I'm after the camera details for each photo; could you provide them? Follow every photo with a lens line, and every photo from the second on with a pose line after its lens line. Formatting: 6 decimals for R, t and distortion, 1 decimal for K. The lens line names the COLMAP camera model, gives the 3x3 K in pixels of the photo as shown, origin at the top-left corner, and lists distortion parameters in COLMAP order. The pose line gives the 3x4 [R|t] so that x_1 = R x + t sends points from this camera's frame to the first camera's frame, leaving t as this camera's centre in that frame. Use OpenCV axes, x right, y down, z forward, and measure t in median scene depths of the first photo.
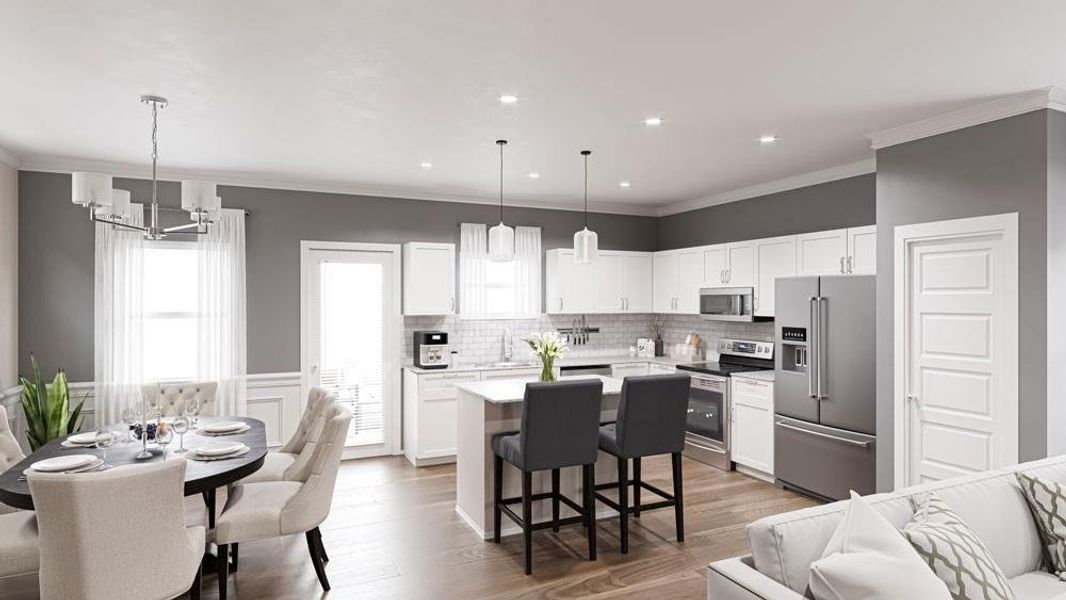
lens RADIAL K [[604.6, 0, 530.6], [0, 604.6, 300.0], [0, 0, 1]] dist [-0.001765, -0.002761]
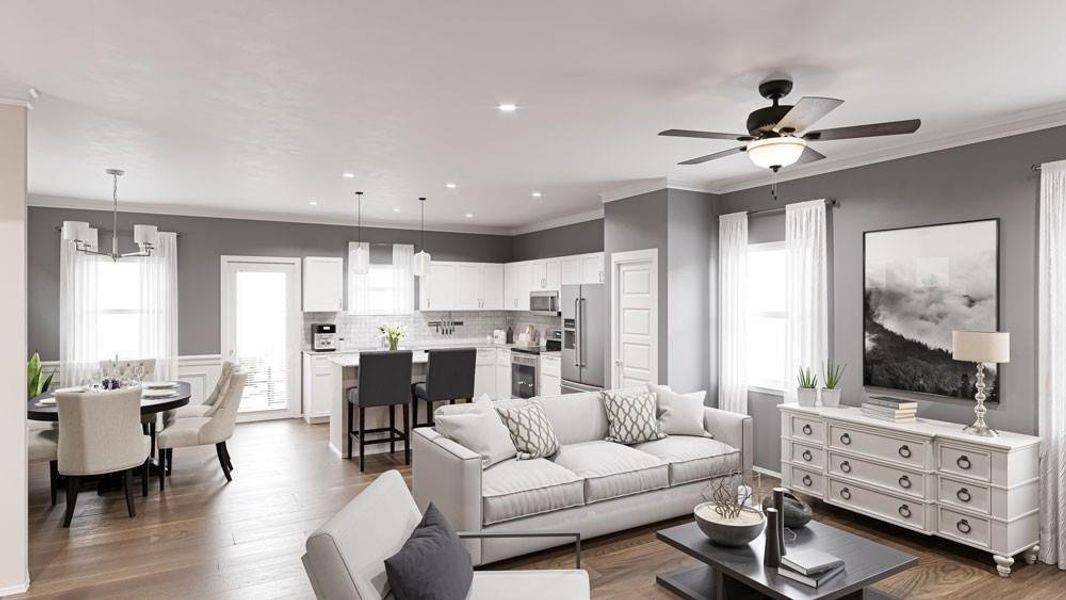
lens RADIAL K [[604.6, 0, 535.2], [0, 604.6, 300.3], [0, 0, 1]] dist [-0.001765, -0.002761]
pose [[0.995780, -0.000112, 0.091777, 0.212599], [0.000057, 1.000000, 0.000608, -0.000452], [-0.091777, -0.000600, 0.995779, -0.441786]]
